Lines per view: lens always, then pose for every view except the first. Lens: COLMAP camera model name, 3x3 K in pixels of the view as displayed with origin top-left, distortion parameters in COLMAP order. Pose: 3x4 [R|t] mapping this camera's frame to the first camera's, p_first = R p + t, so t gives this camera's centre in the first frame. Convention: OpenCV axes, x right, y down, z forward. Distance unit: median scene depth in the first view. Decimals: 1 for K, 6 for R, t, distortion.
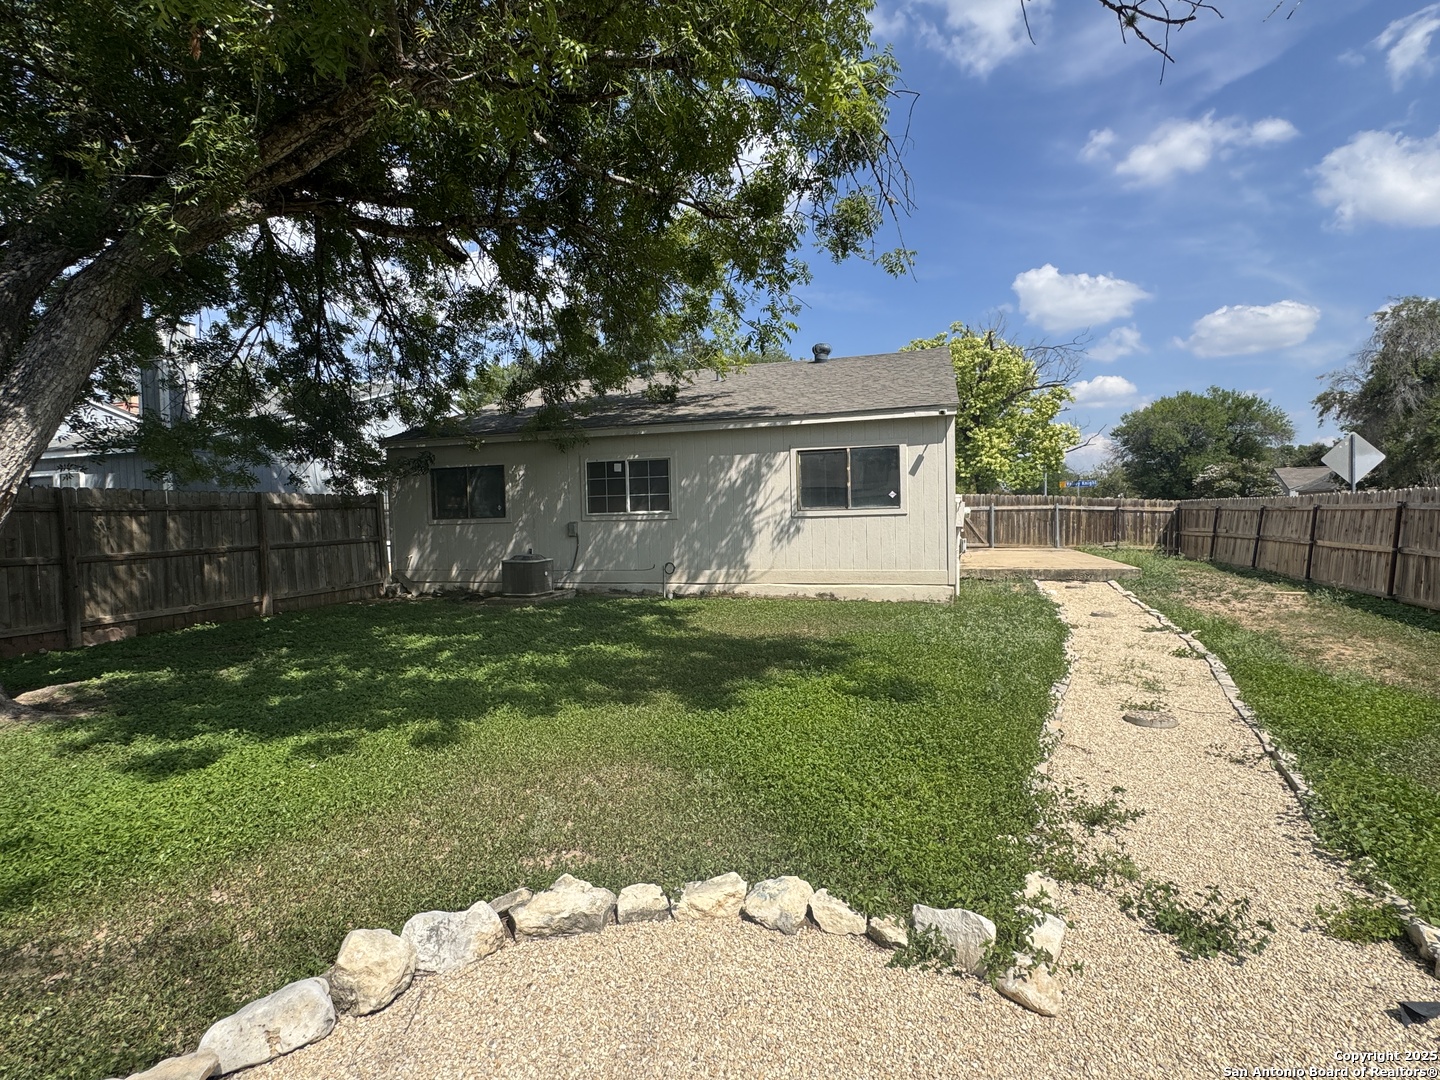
lens RADIAL K [[727.8, 0, 707.5], [0, 727.8, 554.7], [0, 0, 1]] dist [0.000241, -0.002533]
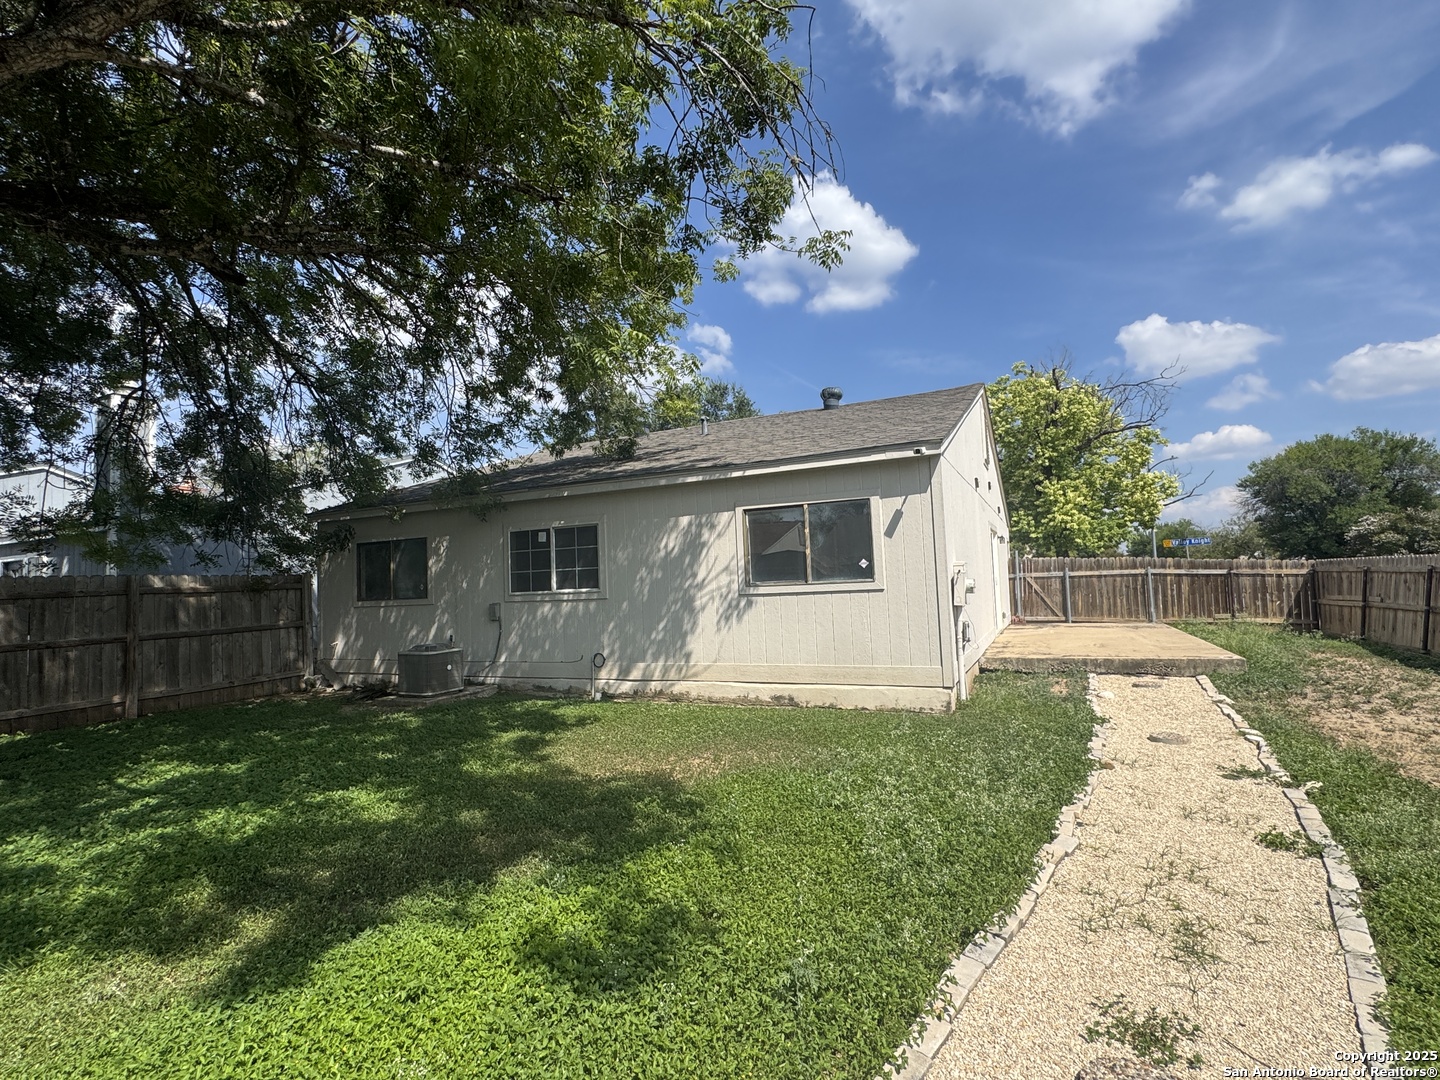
lens RADIAL K [[711.6, 0, 720.0], [0, 711.6, 540.0], [0, 0, 1]] dist [-0.004084, 0.000589]
pose [[0.989478, -0.024865, -0.142529, 0.176967], [0.008581, 0.993473, -0.113746, -0.020391], [0.144427, 0.111326, 0.983233, 0.213525]]
